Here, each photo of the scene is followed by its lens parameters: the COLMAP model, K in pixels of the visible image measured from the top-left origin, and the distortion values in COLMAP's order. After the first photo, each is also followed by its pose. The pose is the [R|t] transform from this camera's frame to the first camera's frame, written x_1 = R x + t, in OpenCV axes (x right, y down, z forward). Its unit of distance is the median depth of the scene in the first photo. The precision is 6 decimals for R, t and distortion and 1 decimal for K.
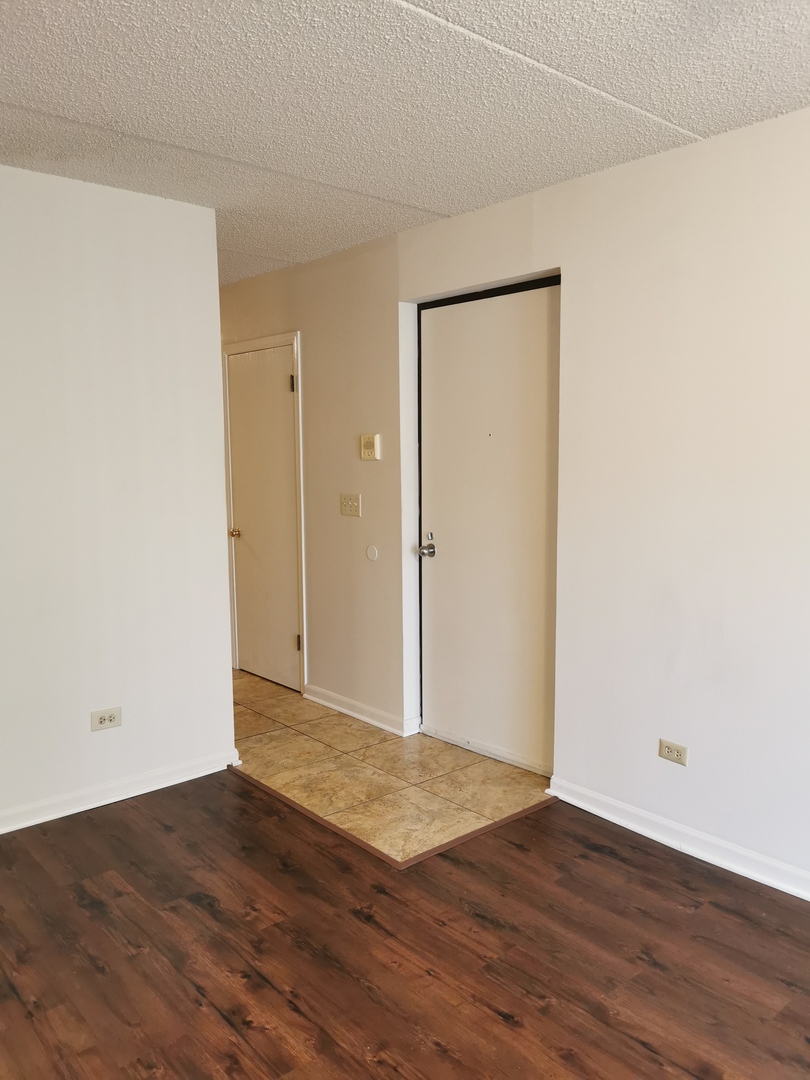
lens RADIAL K [[836.1, 0, 402.9], [0, 836.1, 546.0], [0, 0, 1]] dist [0.097093, -0.118552]
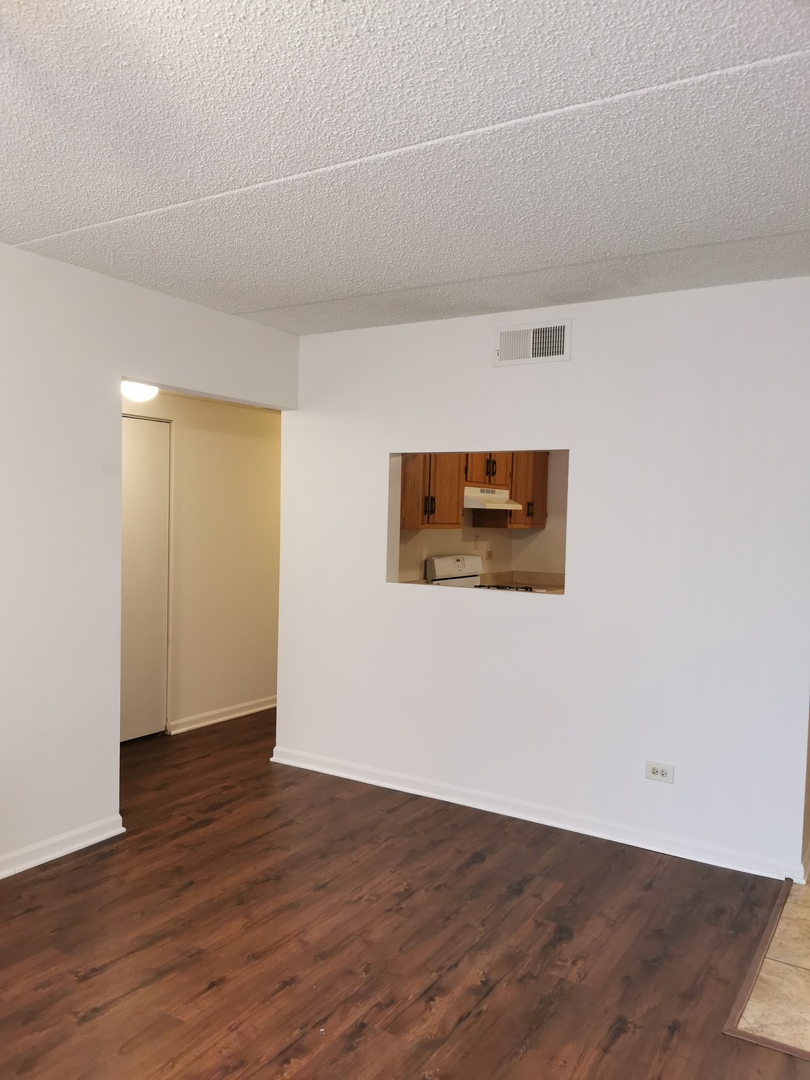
lens RADIAL K [[836.1, 0, 402.9], [0, 836.1, 546.0], [0, 0, 1]] dist [0.097093, -0.118552]
pose [[0.298835, 0.049839, -0.953002, 0.728645], [-0.135986, 0.990668, 0.009168, -0.059842], [0.944566, 0.126855, 0.302824, 0.415826]]
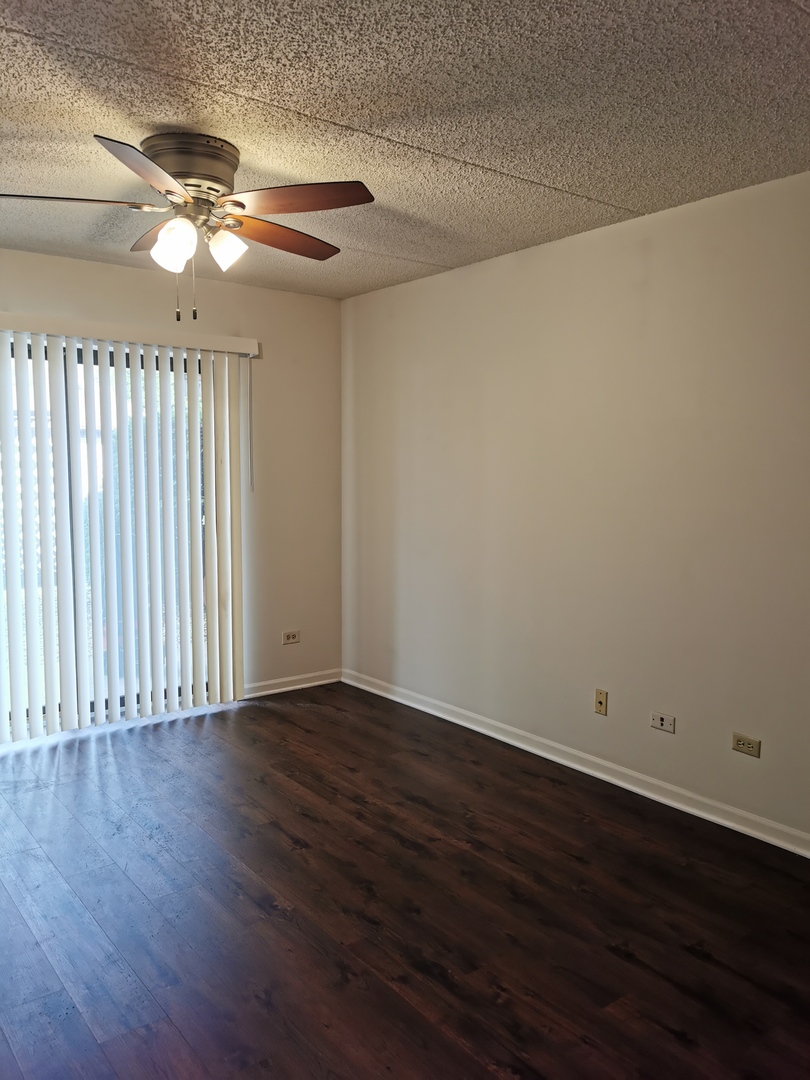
lens RADIAL K [[836.1, 0, 402.9], [0, 836.1, 546.0], [0, 0, 1]] dist [0.097093, -0.118552]
pose [[-0.998809, -0.009307, 0.047906, -0.014159], [0.001266, 0.976375, 0.216078, -0.145340], [-0.048785, 0.215881, -0.975200, 1.262365]]
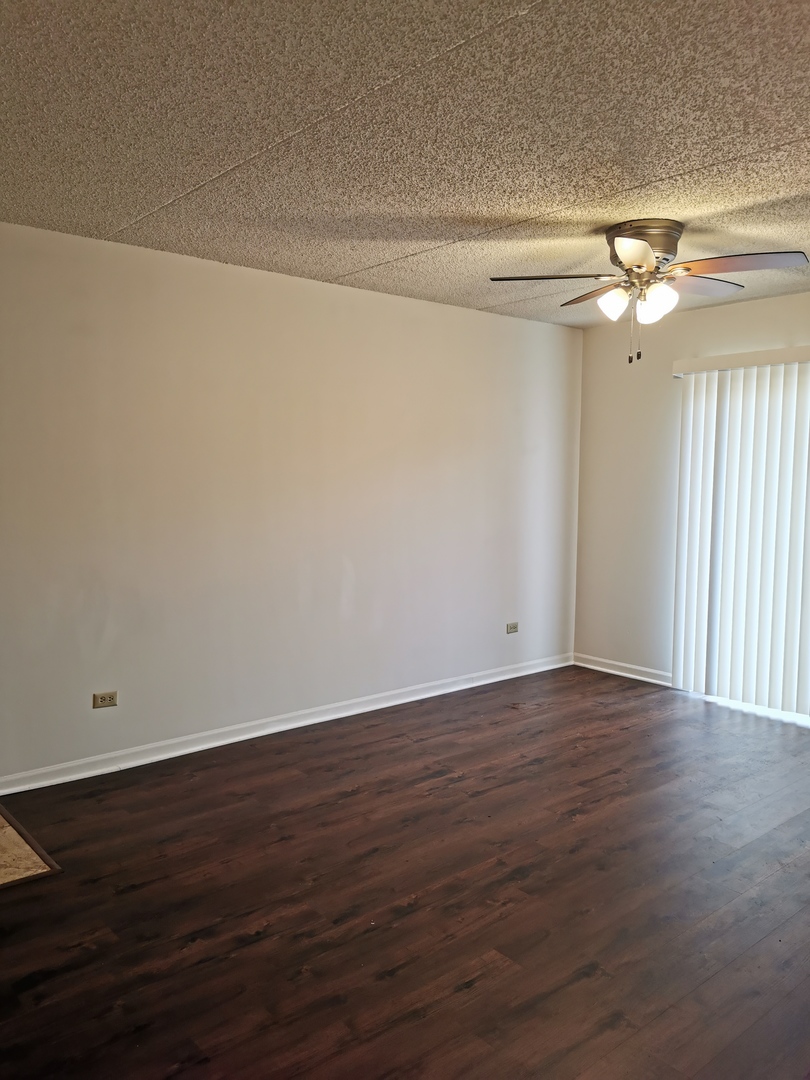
lens RADIAL K [[836.1, 0, 402.9], [0, 836.1, 546.0], [0, 0, 1]] dist [0.097093, -0.118552]
pose [[0.004265, -0.082549, 0.996578, -1.072197], [0.109658, 0.990615, 0.081586, -0.049658], [-0.993960, 0.108935, 0.013277, 0.574881]]
